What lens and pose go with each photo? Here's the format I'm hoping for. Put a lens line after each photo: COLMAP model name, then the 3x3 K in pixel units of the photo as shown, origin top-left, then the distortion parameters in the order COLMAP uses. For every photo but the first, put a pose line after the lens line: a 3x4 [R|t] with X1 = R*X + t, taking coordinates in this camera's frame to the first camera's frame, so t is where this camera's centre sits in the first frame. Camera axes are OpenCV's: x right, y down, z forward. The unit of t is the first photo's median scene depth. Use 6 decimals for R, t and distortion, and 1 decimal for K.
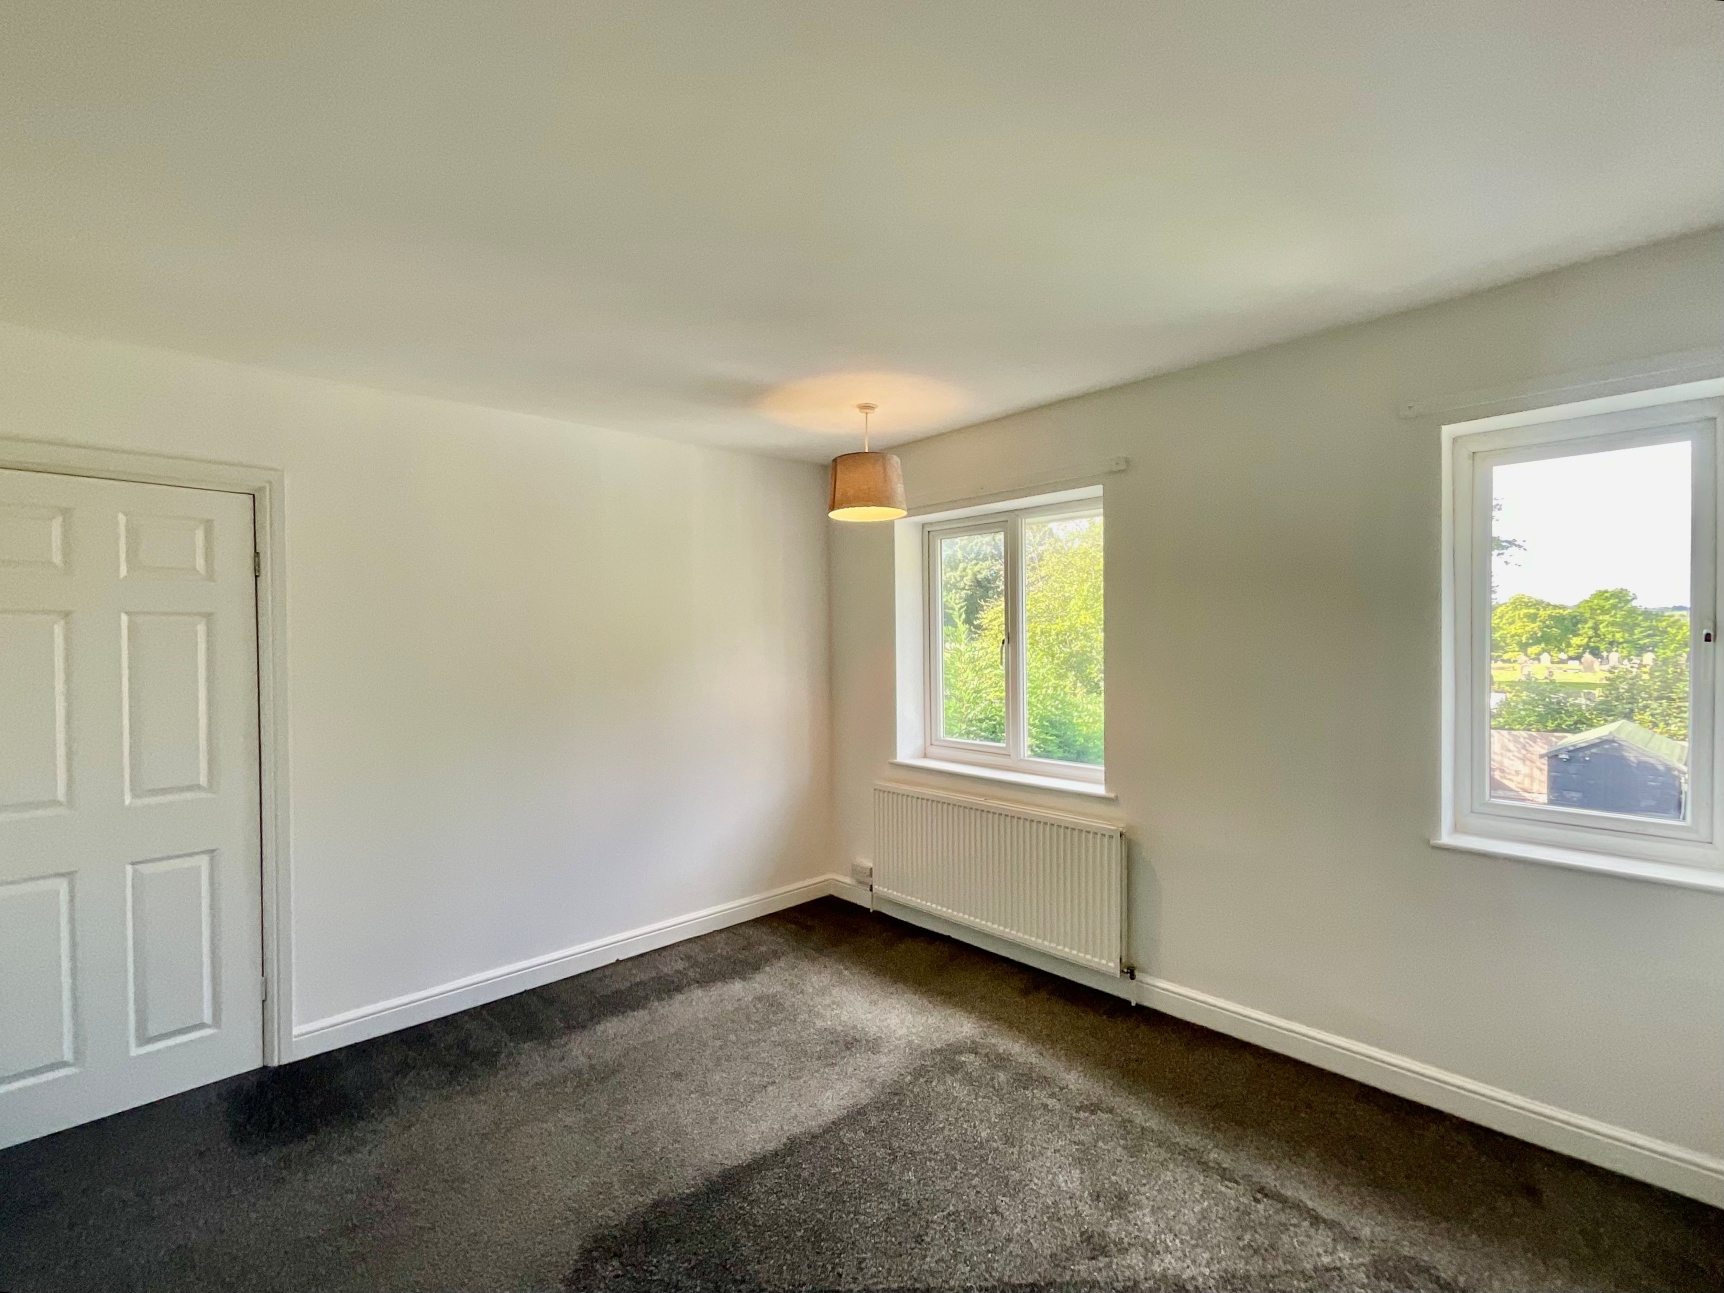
lens RADIAL K [[777.8, 0, 862.0], [0, 777.8, 646.5], [0, 0, 1]] dist [-0.001527, 0.000416]
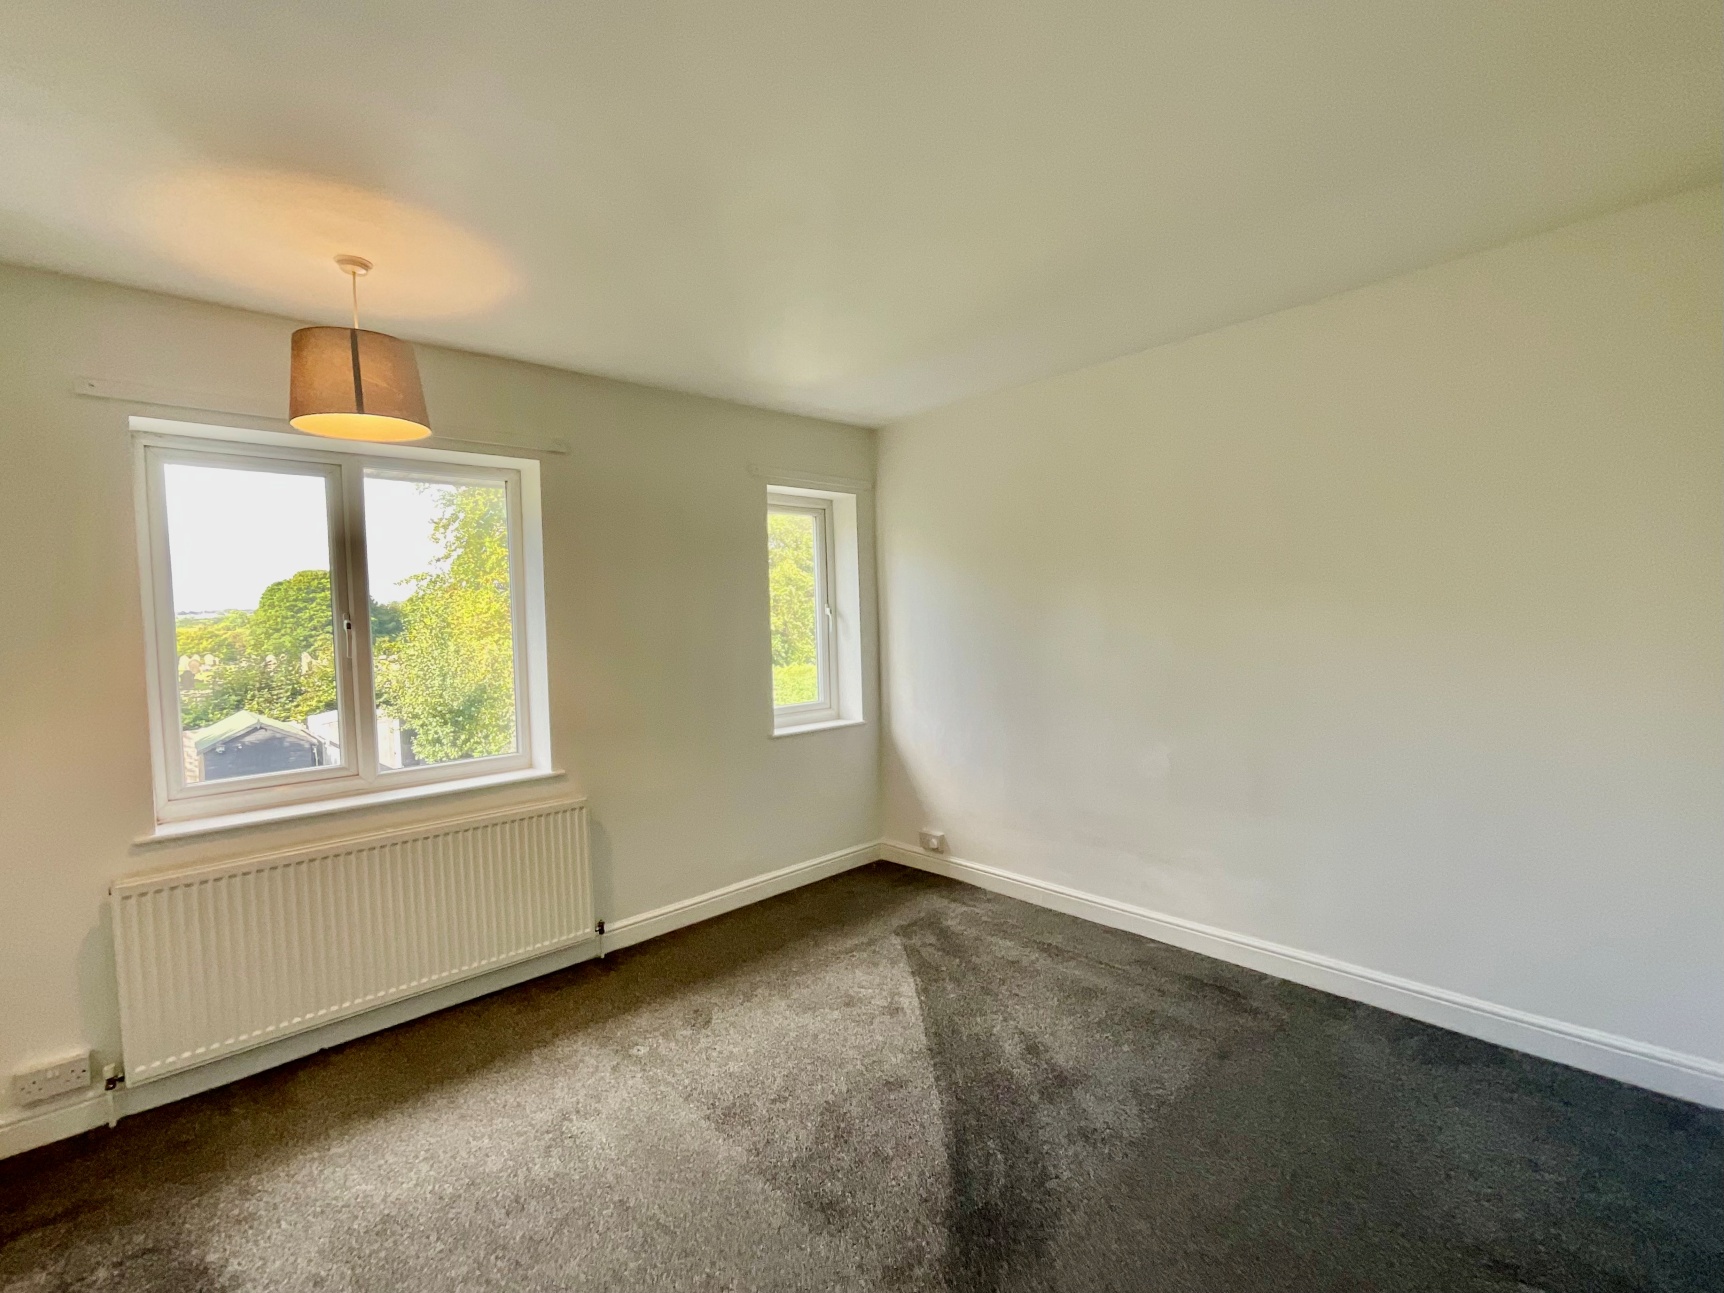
lens RADIAL K [[777.8, 0, 862.0], [0, 777.8, 646.5], [0, 0, 1]] dist [-0.001527, 0.000416]
pose [[-0.012115, -0.030230, 0.999470, -0.777888], [0.037008, 0.998845, 0.030660, 0.013141], [-0.999242, 0.037360, -0.010982, 0.691863]]
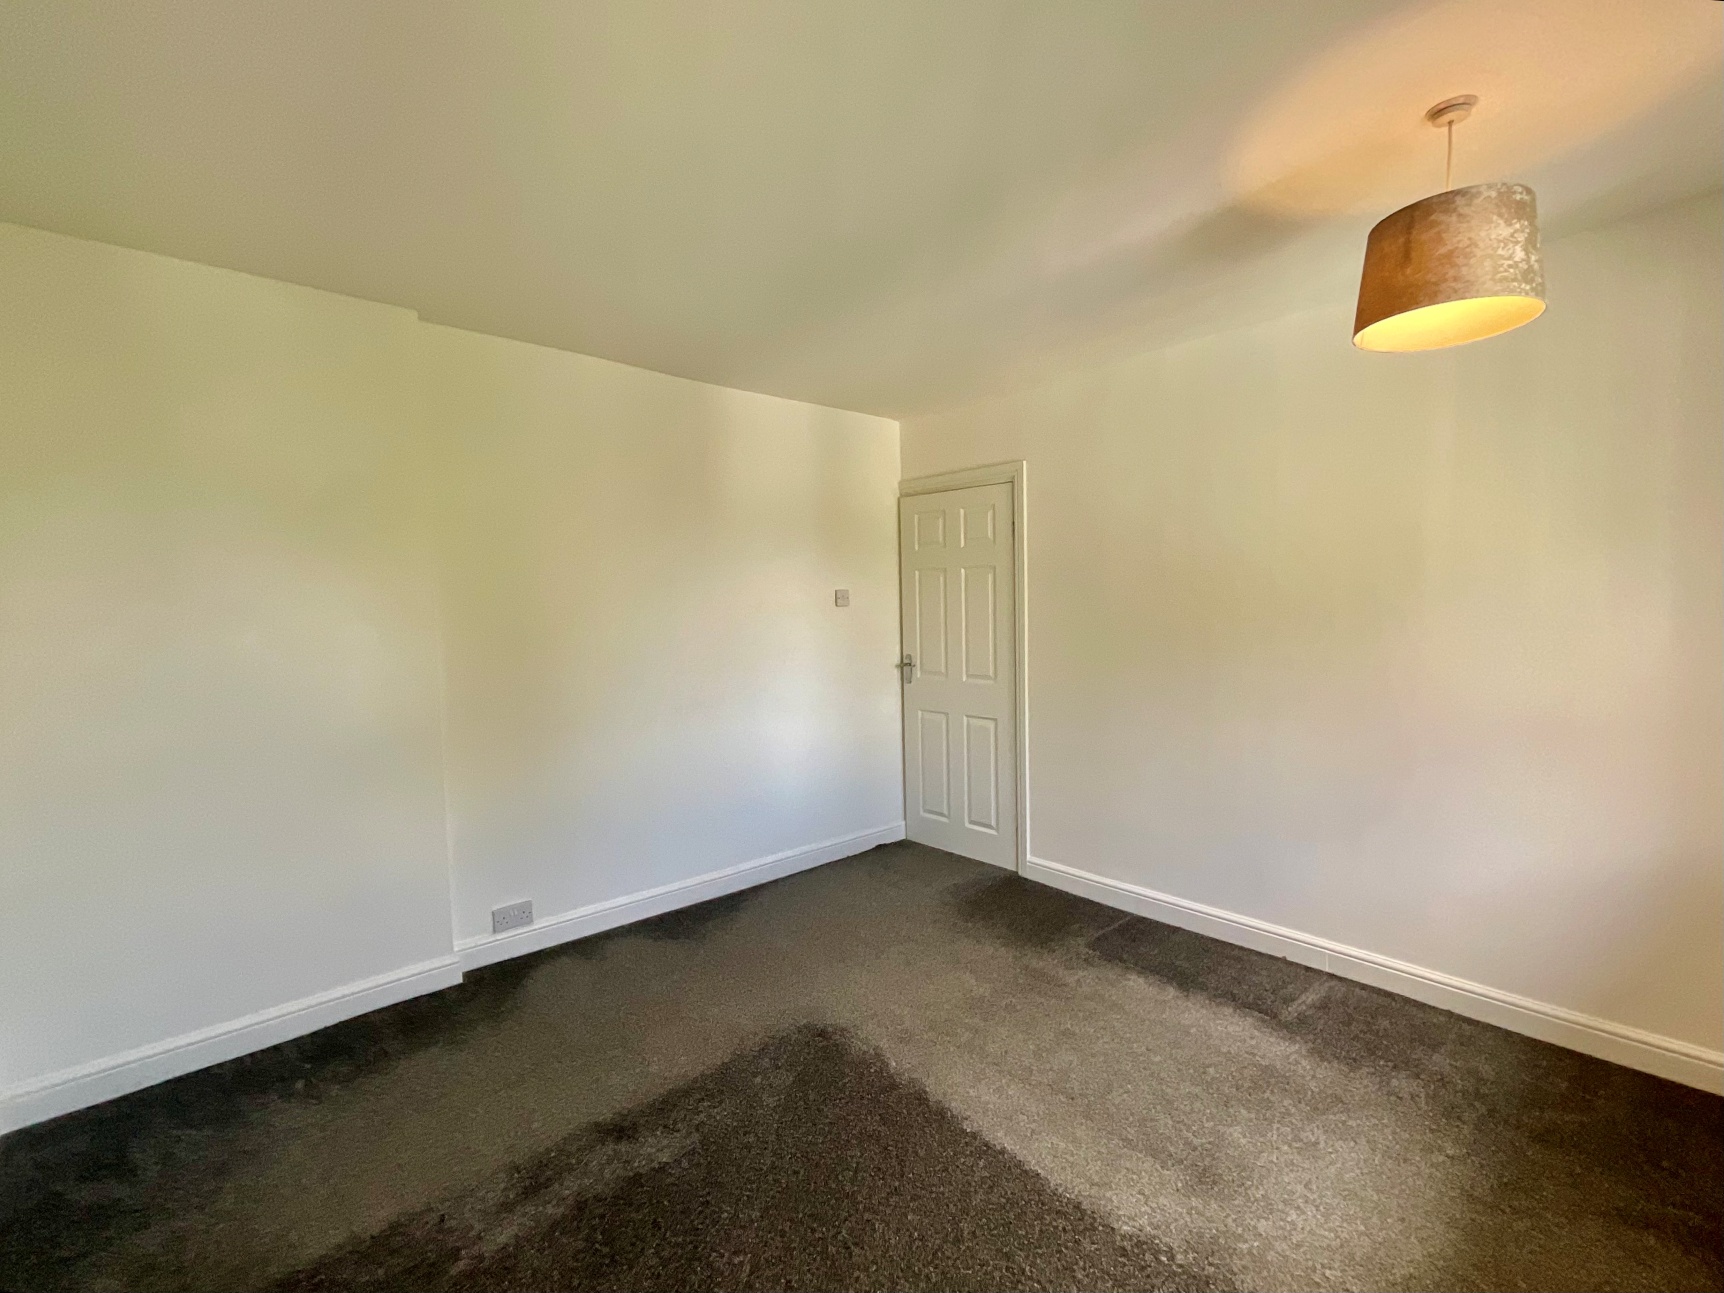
lens RADIAL K [[777.8, 0, 862.0], [0, 777.8, 646.5], [0, 0, 1]] dist [-0.001527, 0.000416]
pose [[-0.050225, 0.072932, -0.996071, 0.654989], [0.014746, 0.997276, 0.072276, 0.001977], [0.998629, -0.011058, -0.051164, 0.752668]]
